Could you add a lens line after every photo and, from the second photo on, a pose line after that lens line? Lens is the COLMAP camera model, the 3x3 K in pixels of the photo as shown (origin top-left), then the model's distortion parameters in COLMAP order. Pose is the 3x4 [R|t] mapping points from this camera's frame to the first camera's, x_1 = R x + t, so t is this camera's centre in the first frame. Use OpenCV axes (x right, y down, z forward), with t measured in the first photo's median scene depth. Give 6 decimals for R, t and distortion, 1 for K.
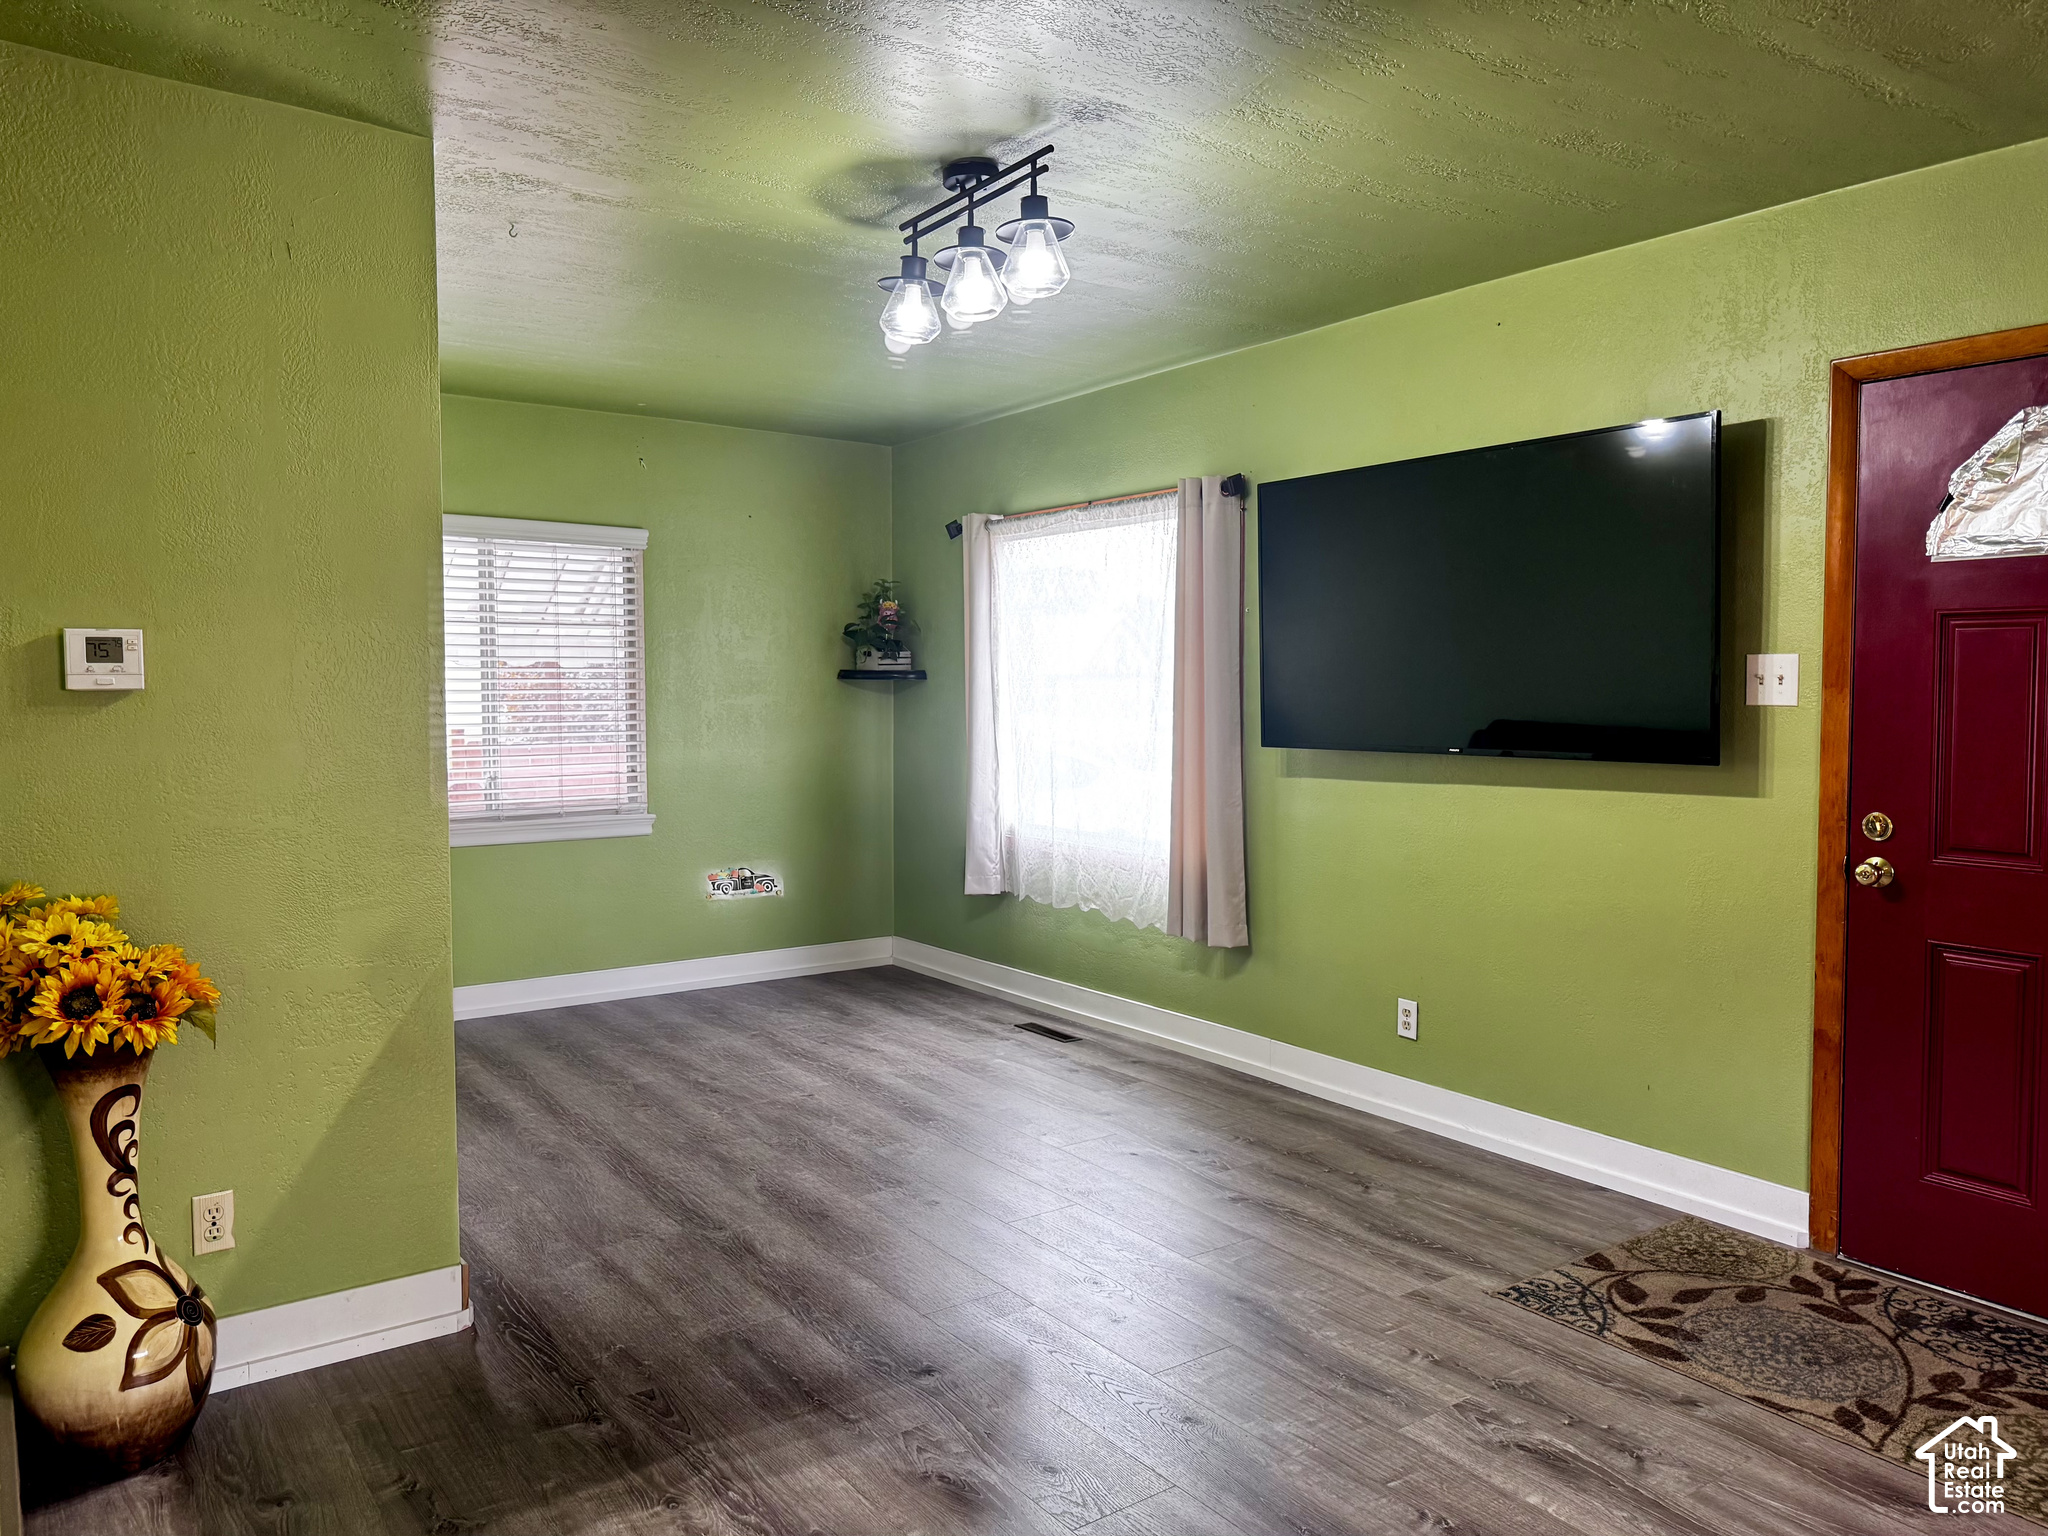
lens RADIAL K [[1445.6, 0, 1029.0], [0, 1445.6, 773.0], [0, 0, 1]] dist [0.003422, 0.000546]
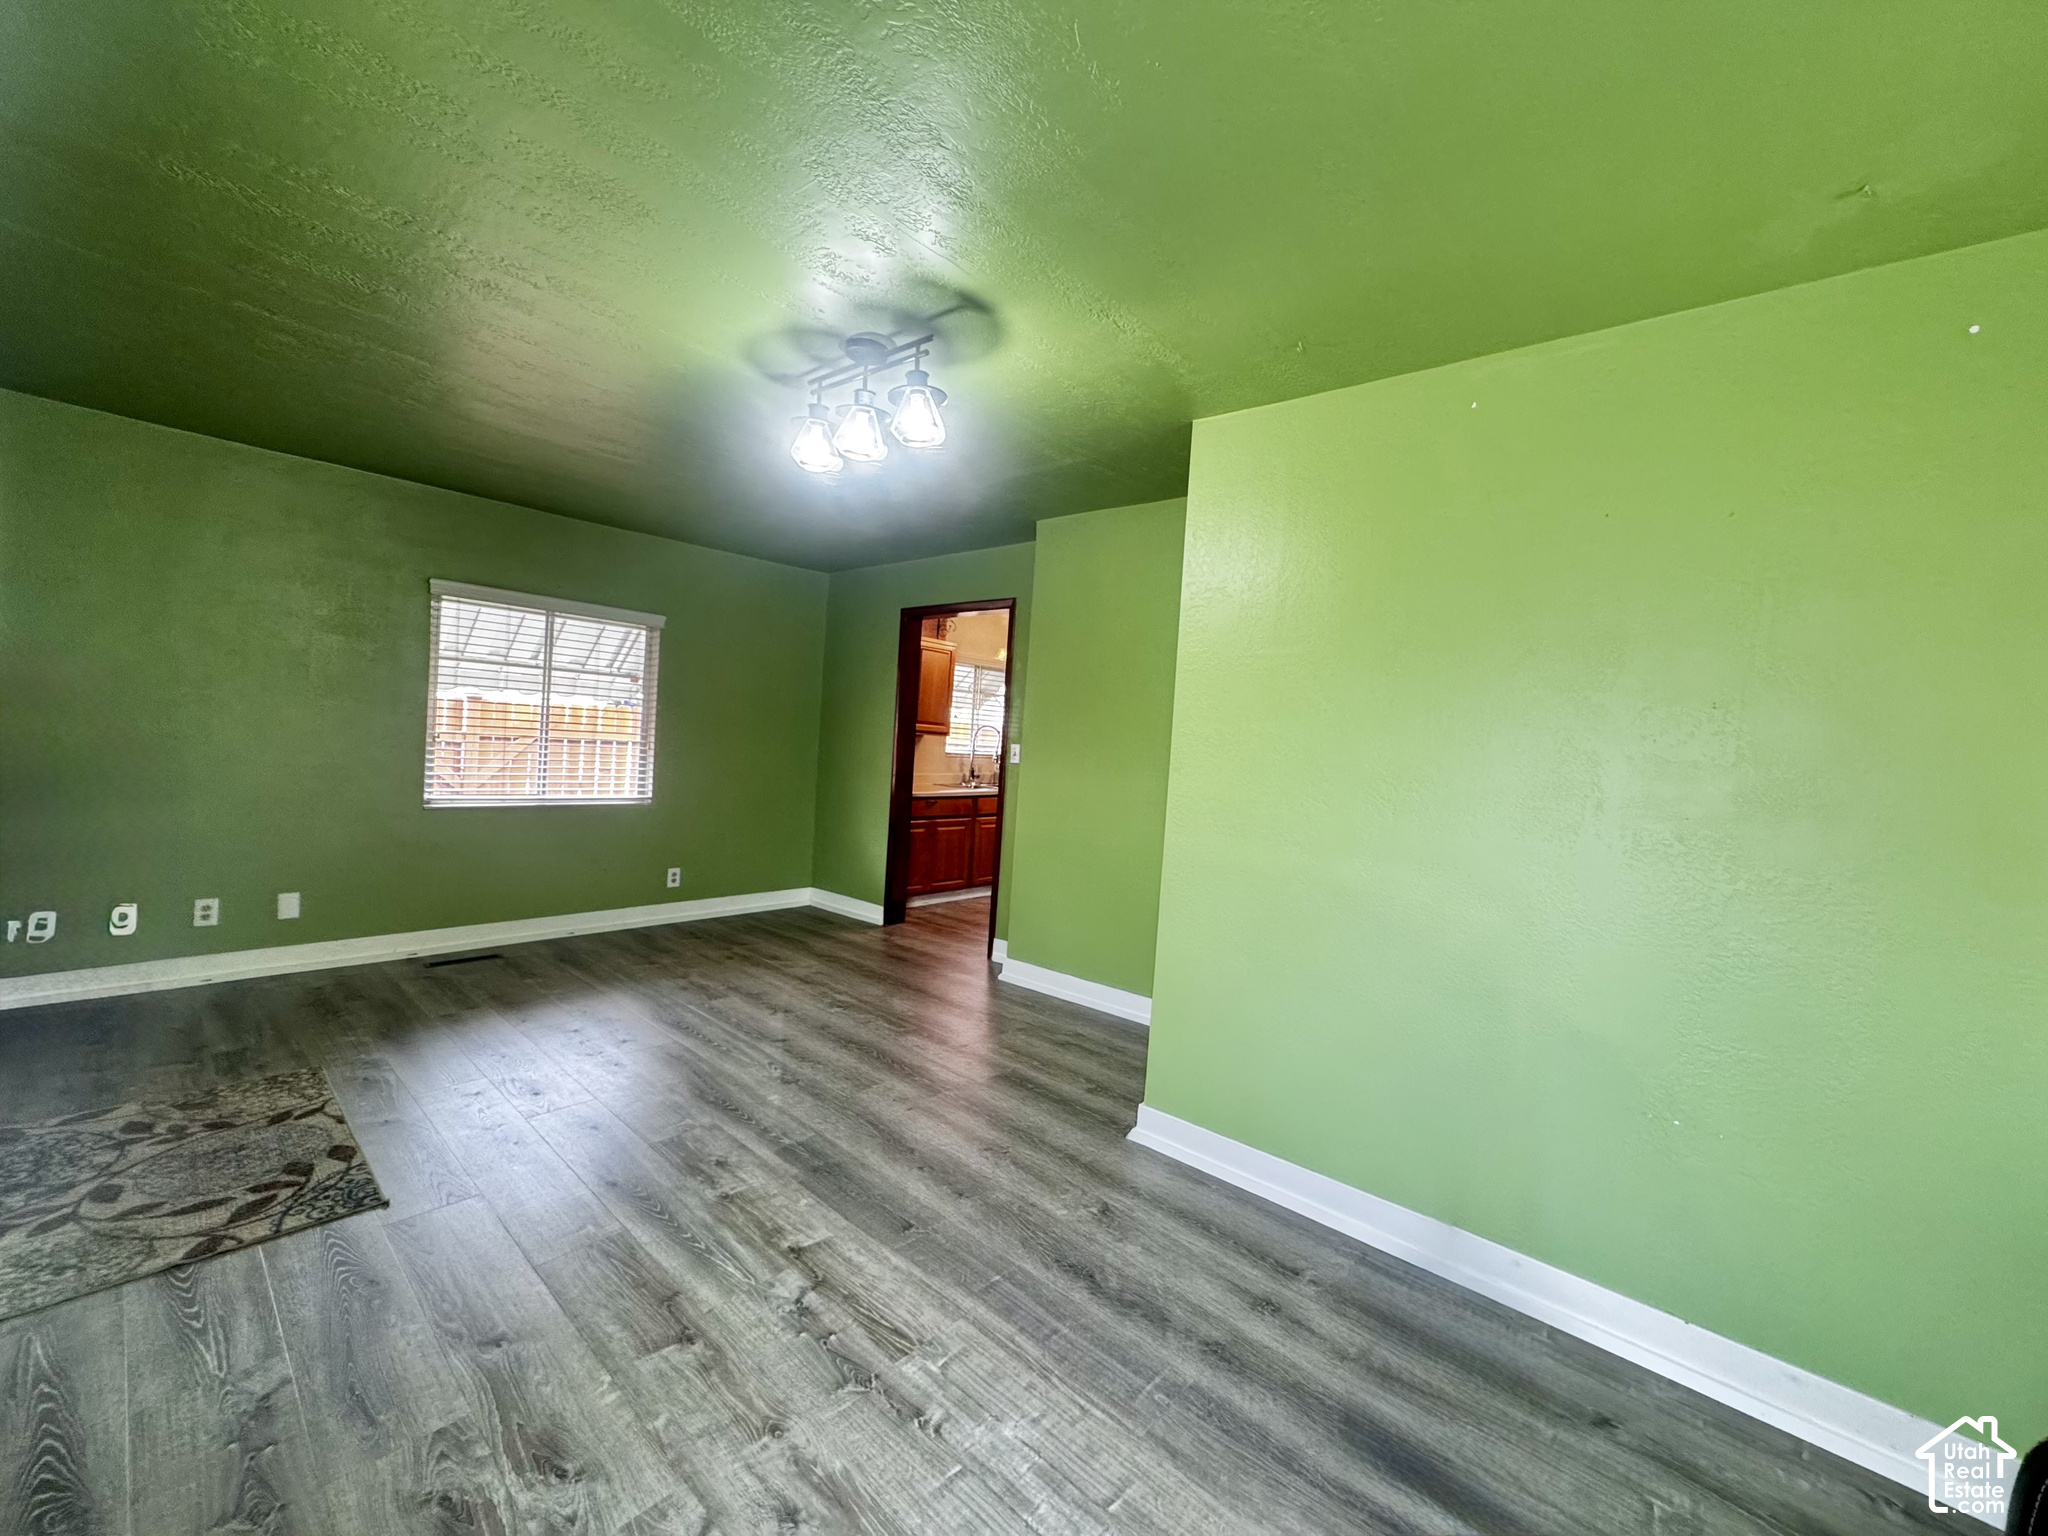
lens RADIAL K [[811.4, 0, 1021.3], [0, 811.4, 760.7], [0, 0, 1]] dist [-0.003187, 0.000091]
pose [[-0.973300, -0.050068, -0.224008, -0.029101], [-0.070861, 0.993792, 0.085767, -0.105751], [0.218323, 0.099351, -0.970806, 1.769185]]
